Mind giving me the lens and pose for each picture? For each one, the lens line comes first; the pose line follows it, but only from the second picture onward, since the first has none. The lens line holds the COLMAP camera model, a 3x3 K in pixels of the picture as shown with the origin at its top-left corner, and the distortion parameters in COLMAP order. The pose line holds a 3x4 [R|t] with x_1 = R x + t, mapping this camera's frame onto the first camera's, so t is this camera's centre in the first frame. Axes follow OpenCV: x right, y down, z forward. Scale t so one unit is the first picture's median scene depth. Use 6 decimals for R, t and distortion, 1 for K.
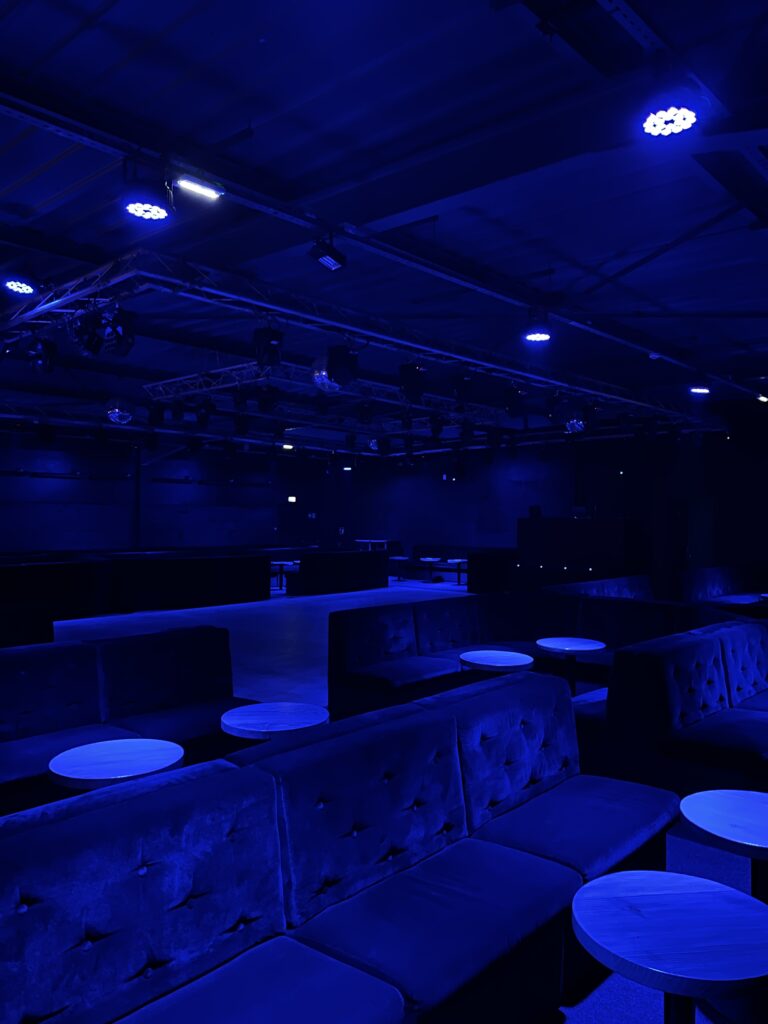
lens RADIAL K [[782.9, 0, 384.7], [0, 782.9, 510.4], [0, 0, 1]] dist [0.121847, -0.001128]
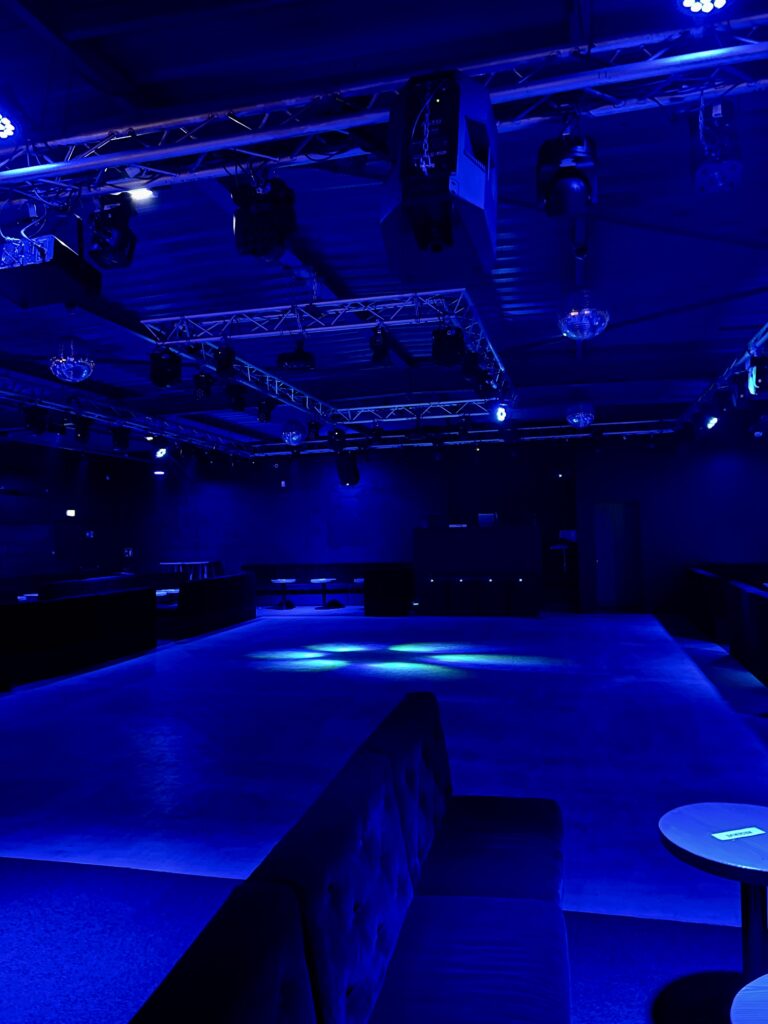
lens RADIAL K [[782.9, 0, 384.7], [0, 782.9, 510.4], [0, 0, 1]] dist [0.121847, -0.001128]
pose [[0.878468, -0.011916, 0.477653, -0.255508], [0.022807, 0.999595, -0.017009, 0.003706], [-0.477257, 0.025835, 0.878384, 0.212513]]
